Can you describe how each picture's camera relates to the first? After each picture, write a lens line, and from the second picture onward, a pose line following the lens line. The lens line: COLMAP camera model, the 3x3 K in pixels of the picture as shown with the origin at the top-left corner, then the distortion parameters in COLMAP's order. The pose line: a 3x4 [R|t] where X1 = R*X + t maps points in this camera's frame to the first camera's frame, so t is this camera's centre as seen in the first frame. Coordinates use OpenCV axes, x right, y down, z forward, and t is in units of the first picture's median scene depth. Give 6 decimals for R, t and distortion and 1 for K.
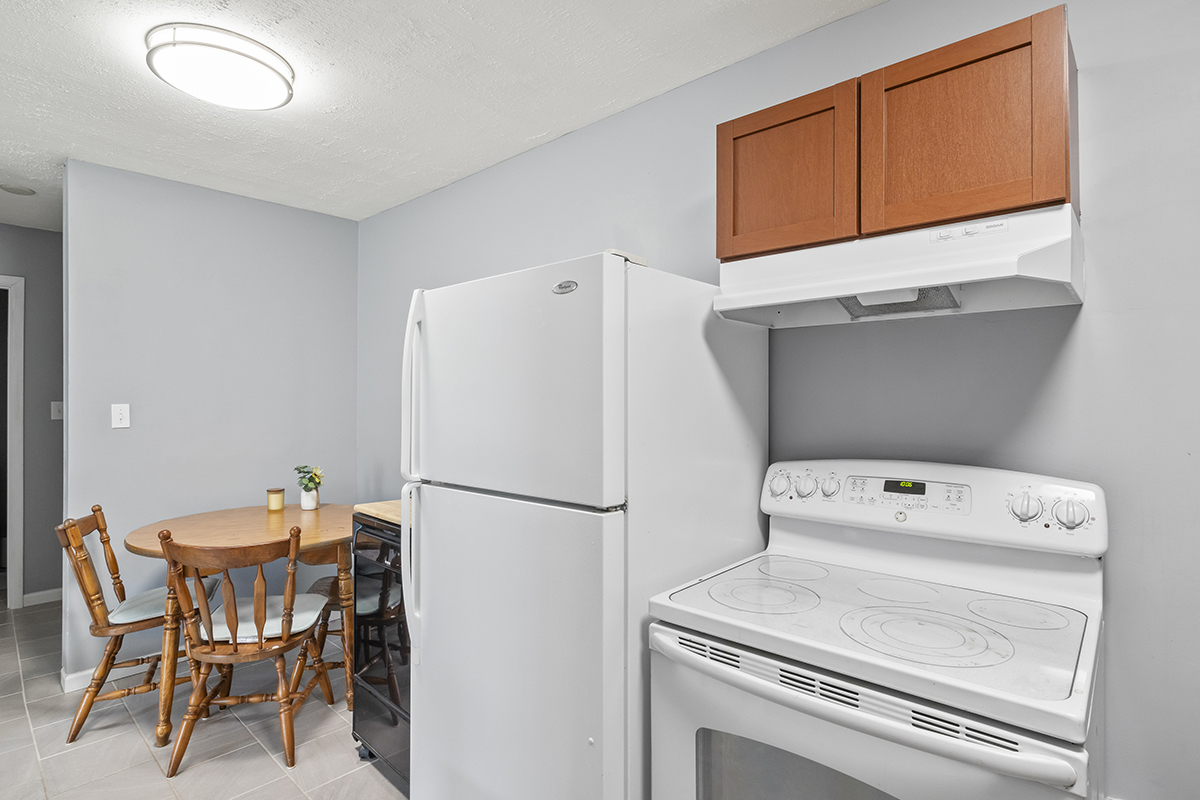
lens RADIAL K [[601.7, 0, 602.2], [0, 601.7, 395.6], [0, 0, 1]] dist [-0.003212, -0.002493]
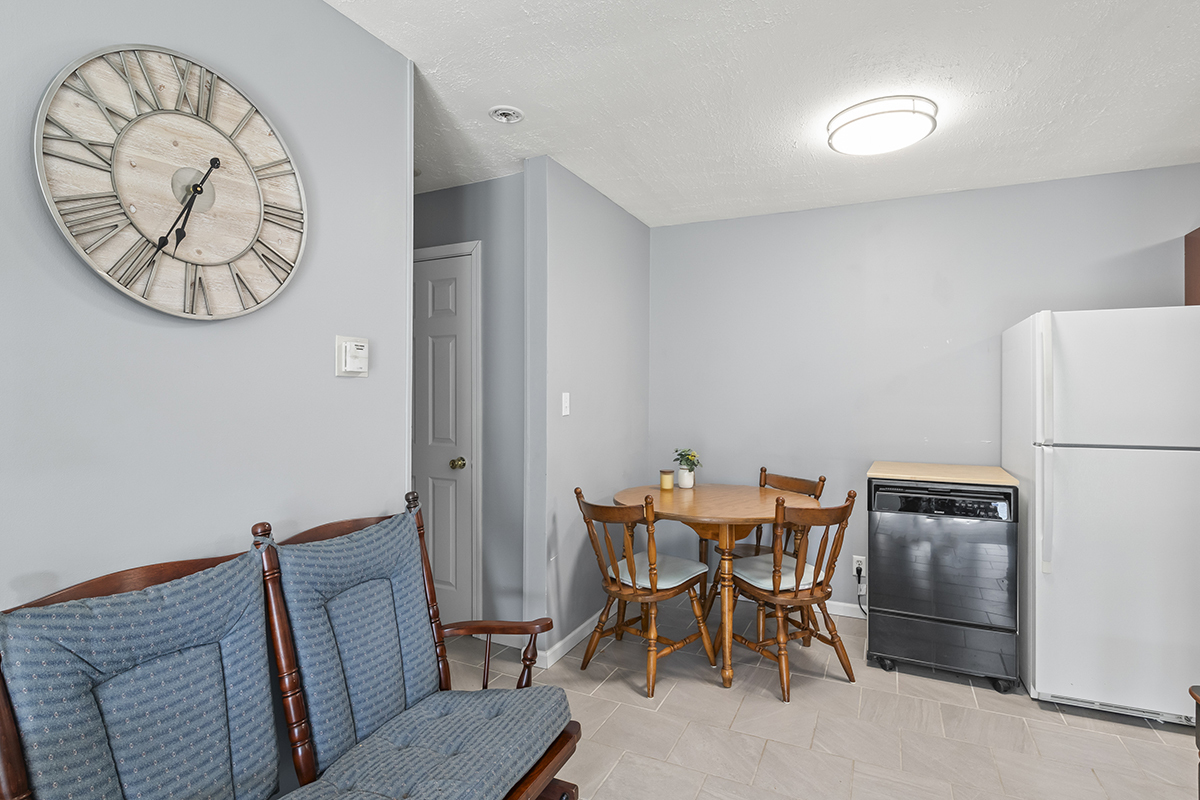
lens RADIAL K [[601.7, 0, 602.9], [0, 601.7, 397.1], [0, 0, 1]] dist [-0.003212, -0.002493]
pose [[0.957960, 0.002491, 0.286890, -2.088169], [-0.004418, 0.999972, 0.006069, 0.030297], [-0.286867, -0.007081, 0.957944, -0.067082]]
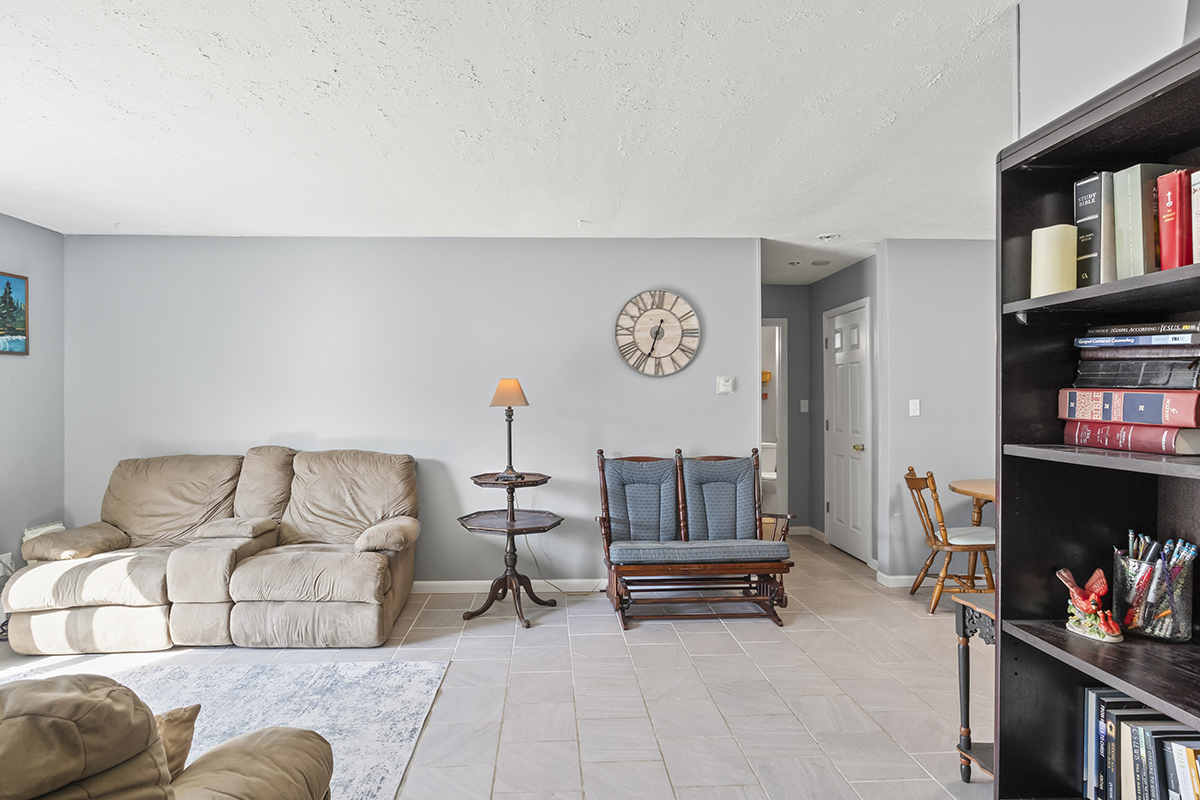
lens RADIAL K [[601.7, 0, 585.7], [0, 601.7, 406.0], [0, 0, 1]] dist [-0.003212, -0.002493]
pose [[0.705361, 0.005053, -0.708830, -0.656149], [0.002361, 0.999952, 0.009478, 0.027519], [0.708844, -0.008359, 0.705316, -1.213130]]
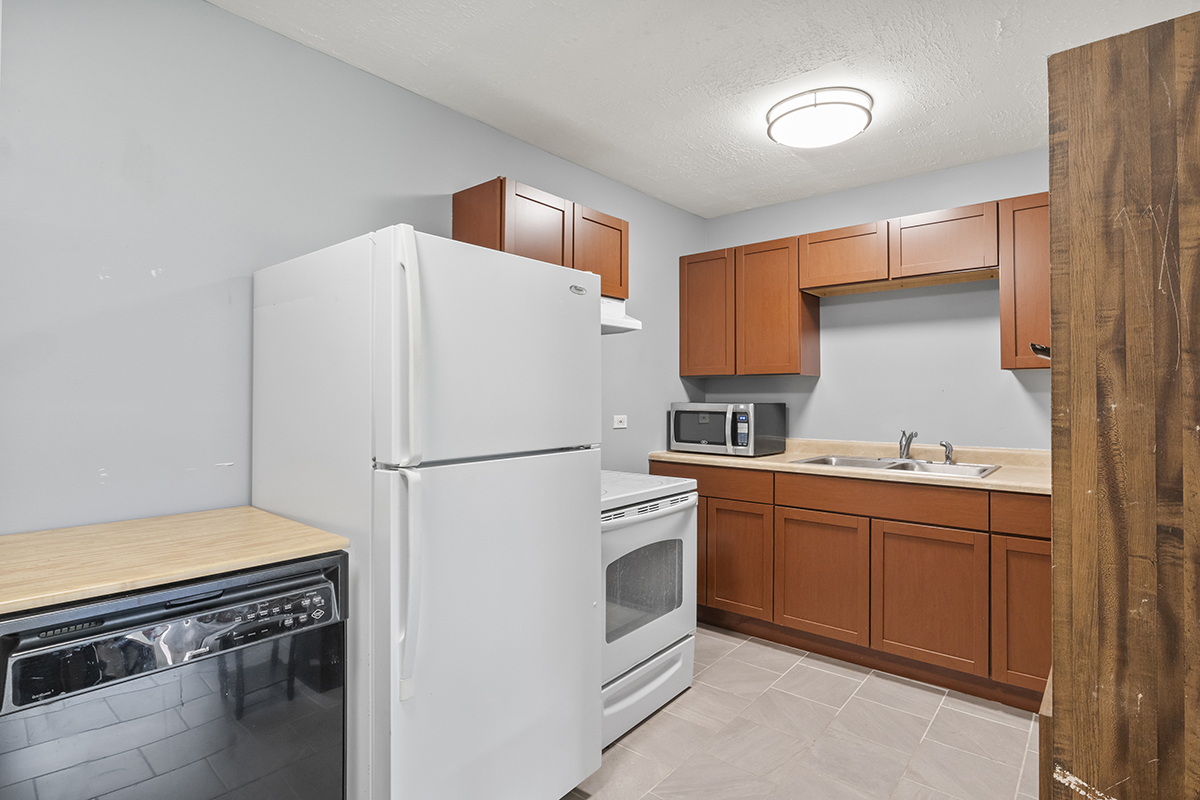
lens RADIAL K [[601.7, 0, 602.6], [0, 601.7, 390.8], [0, 0, 1]] dist [-0.003212, -0.002493]
pose [[-0.034907, 0.008251, 0.999357, -1.350278], [-0.004423, 0.999955, -0.008411, 0.057660], [-0.999381, -0.004713, -0.034869, 0.925015]]
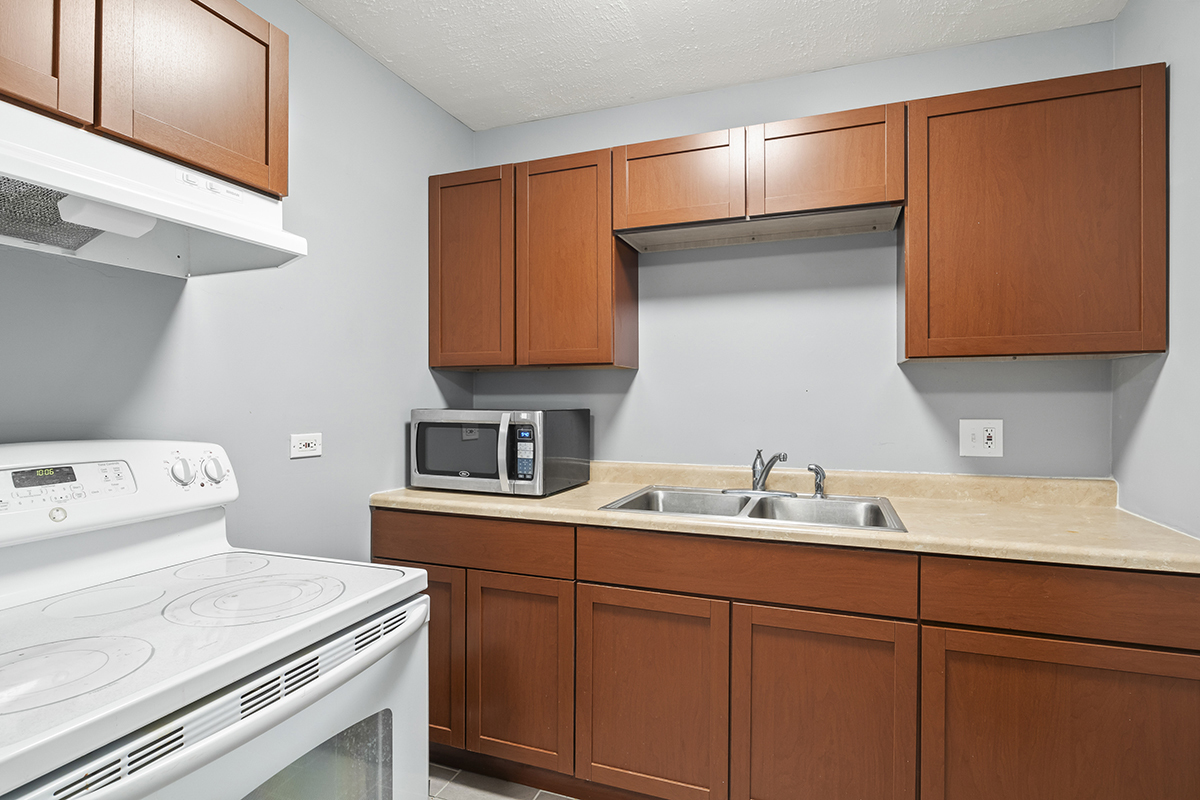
lens RADIAL K [[601.7, 0, 596.4], [0, 601.7, 396.5], [0, 0, 1]] dist [-0.003212, -0.002493]
pose [[-0.359025, 0.002263, 0.933325, -0.446847], [-0.004054, 0.999984, -0.003984, 0.056833], [-0.933319, -0.005214, -0.359010, 0.660787]]
